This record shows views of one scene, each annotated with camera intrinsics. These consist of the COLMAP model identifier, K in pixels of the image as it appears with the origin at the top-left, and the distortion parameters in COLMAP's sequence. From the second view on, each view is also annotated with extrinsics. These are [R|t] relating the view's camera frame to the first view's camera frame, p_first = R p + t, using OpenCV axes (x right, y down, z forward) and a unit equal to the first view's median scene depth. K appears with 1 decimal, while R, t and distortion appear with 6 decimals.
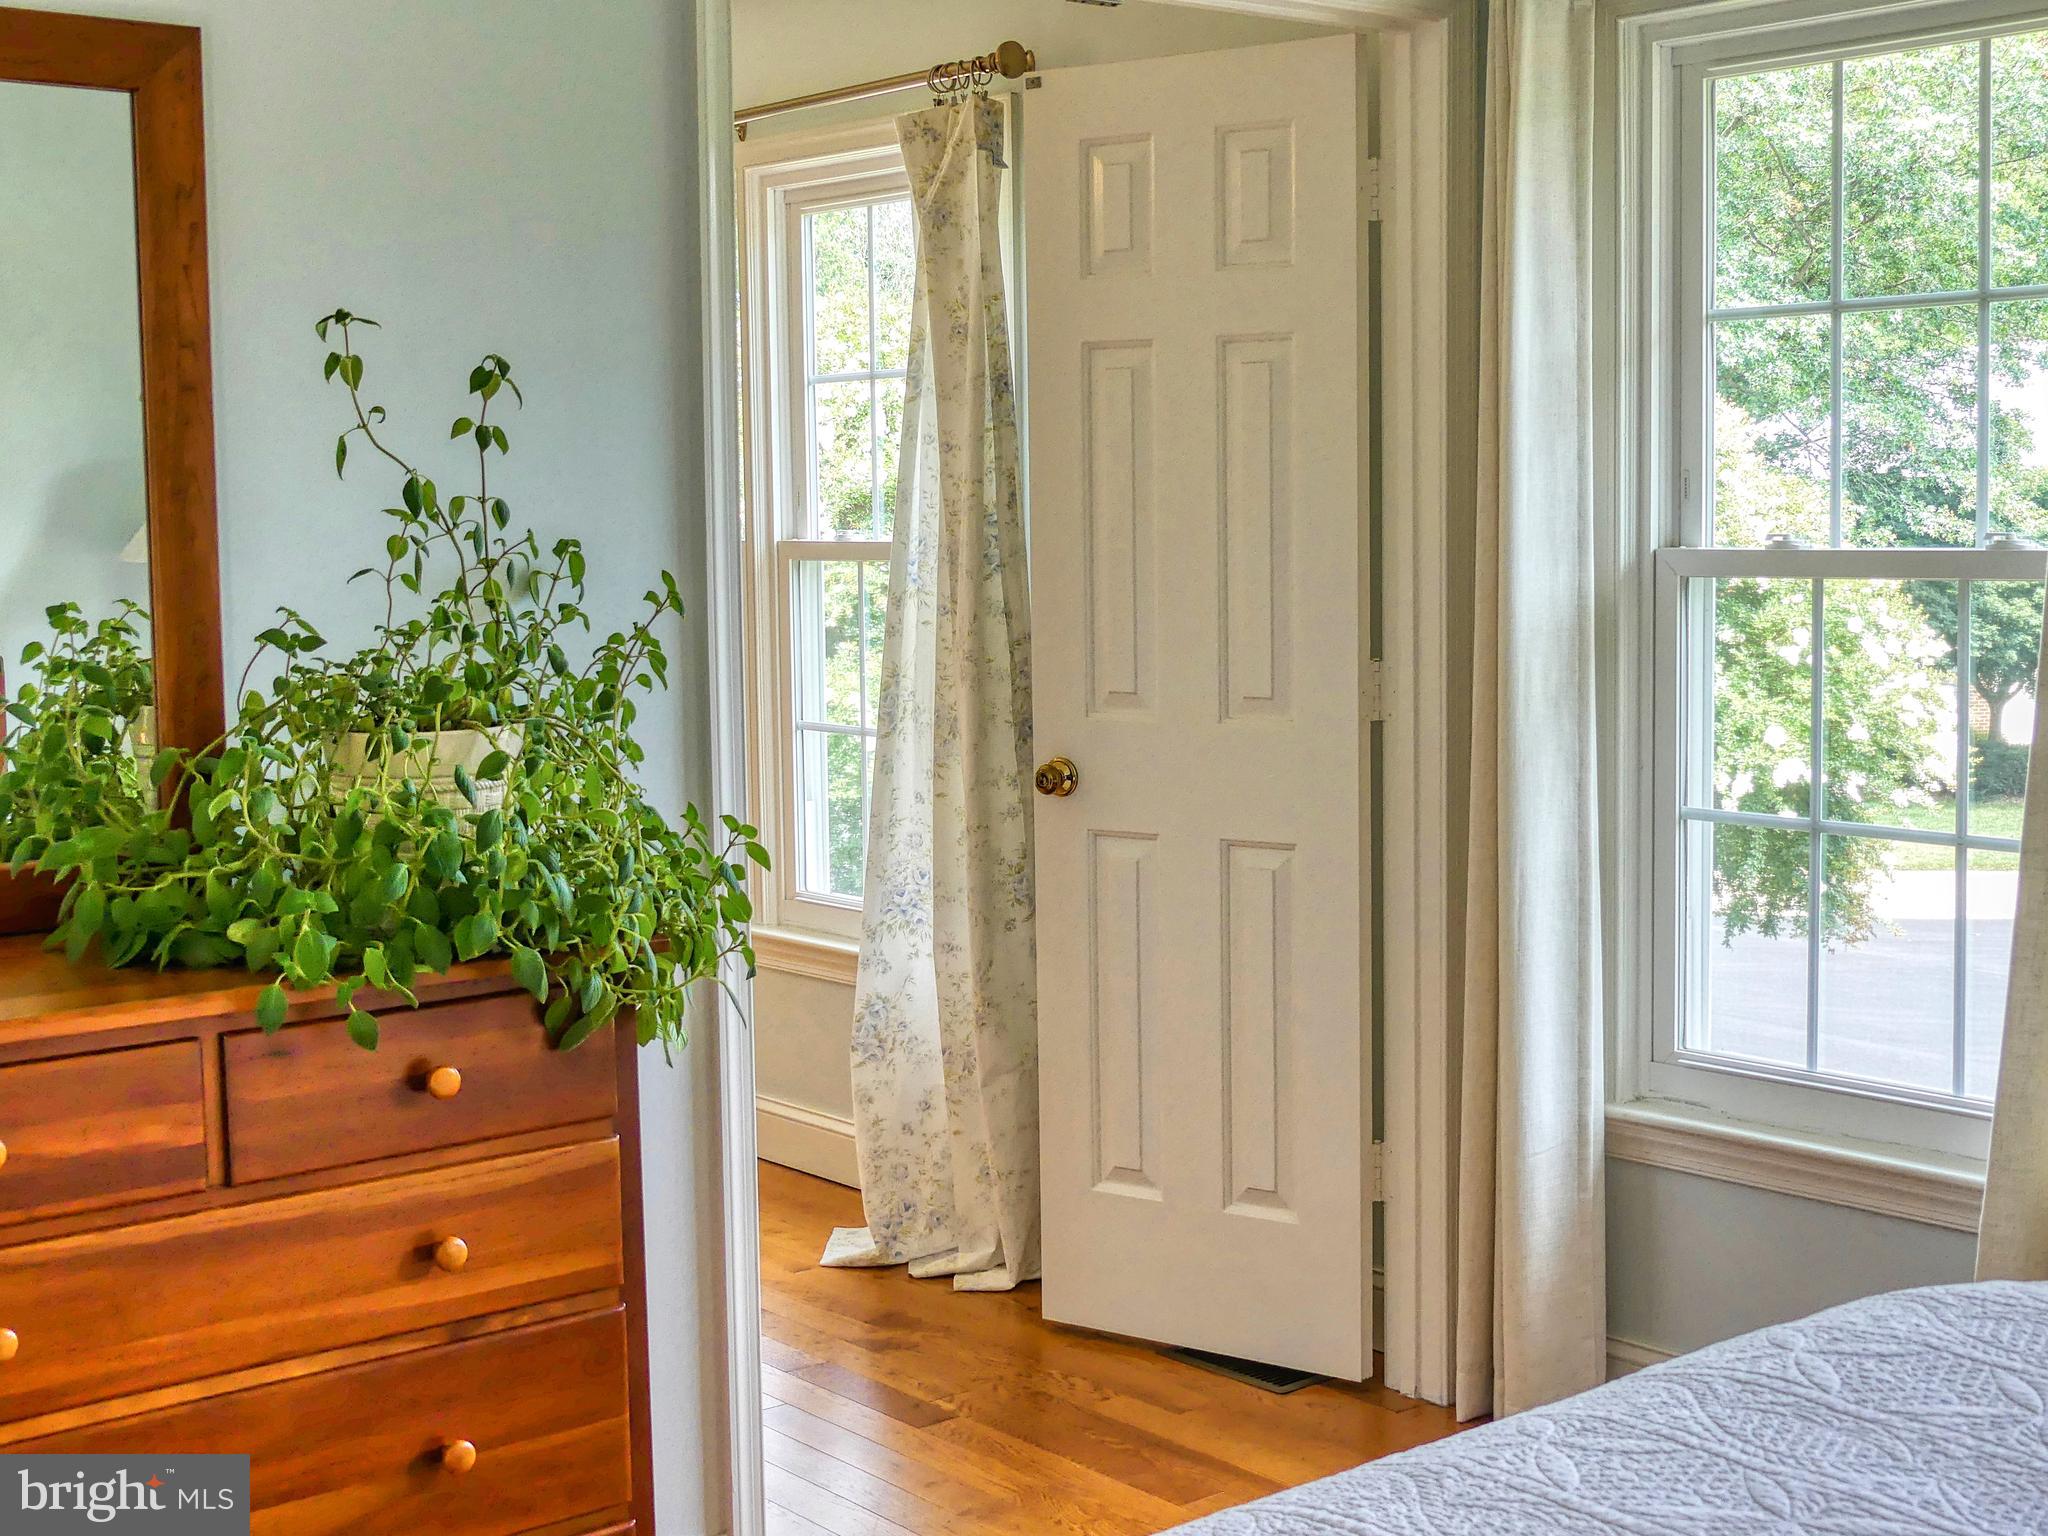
lens RADIAL K [[2592.1, 0, 1183.7], [0, 2592.1, 764.0], [0, 0, 1]] dist [-0.046159, 0.144611]
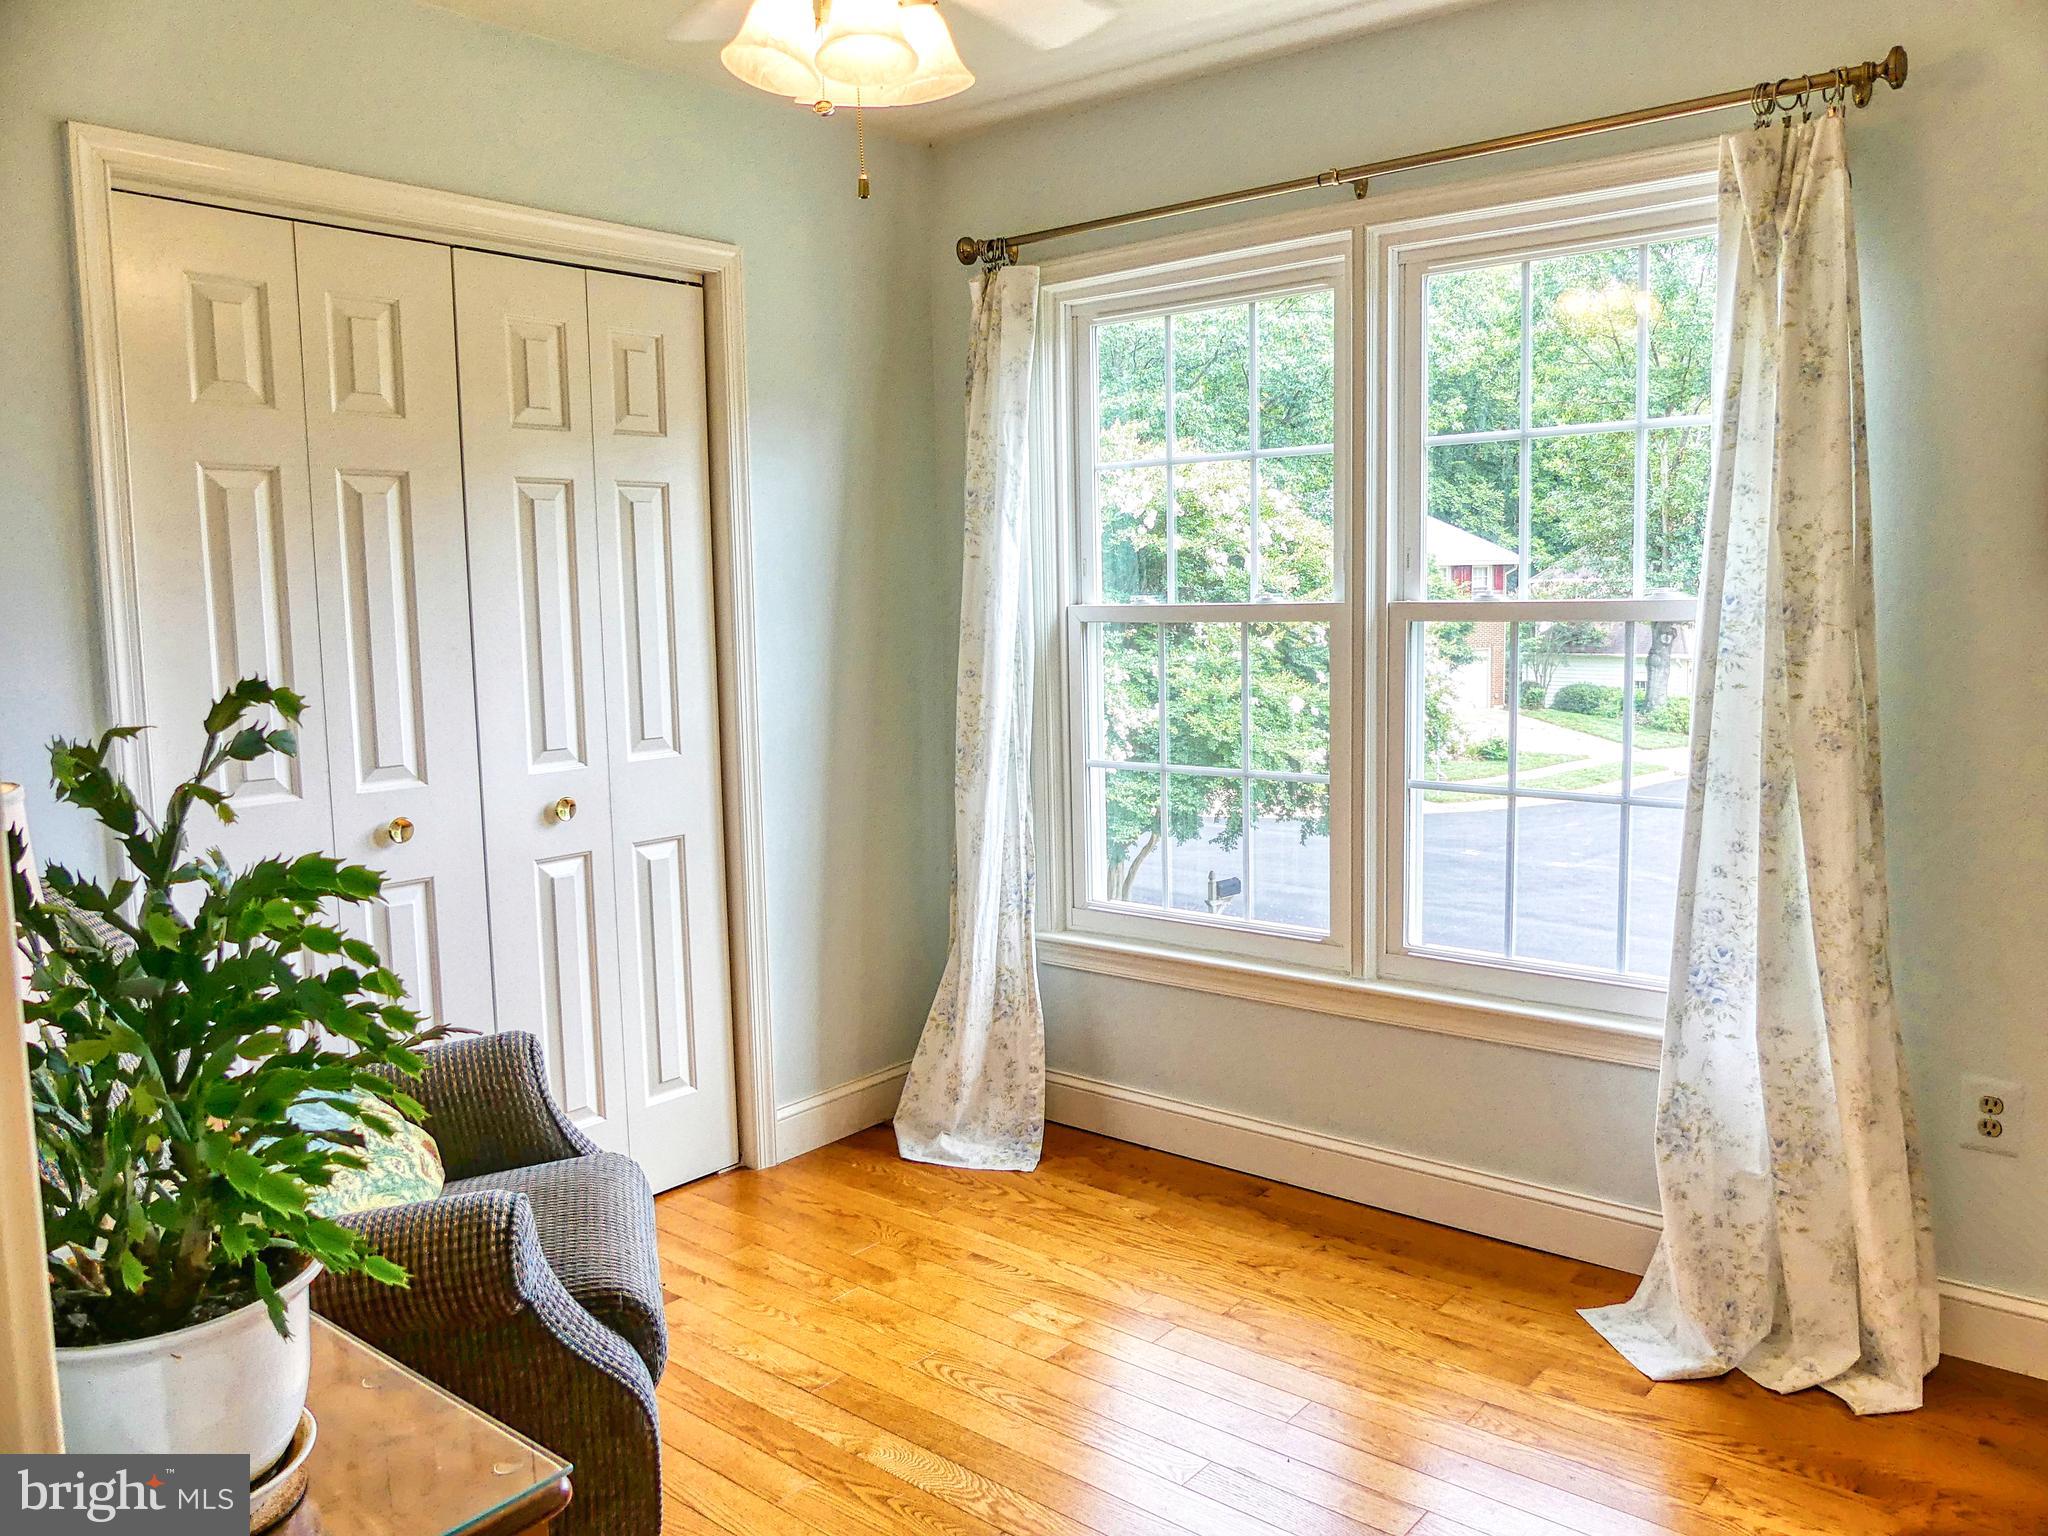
lens RADIAL K [[1574.9, 0, 1035.2], [0, 1574.9, 761.0], [0, 0, 1]] dist [-0.023917, 0.033510]
pose [[0.990939, -0.027719, 0.131424, -0.422196], [0.025881, 0.999542, 0.015672, -0.042587], [-0.131798, -0.012129, 0.991202, 0.464669]]
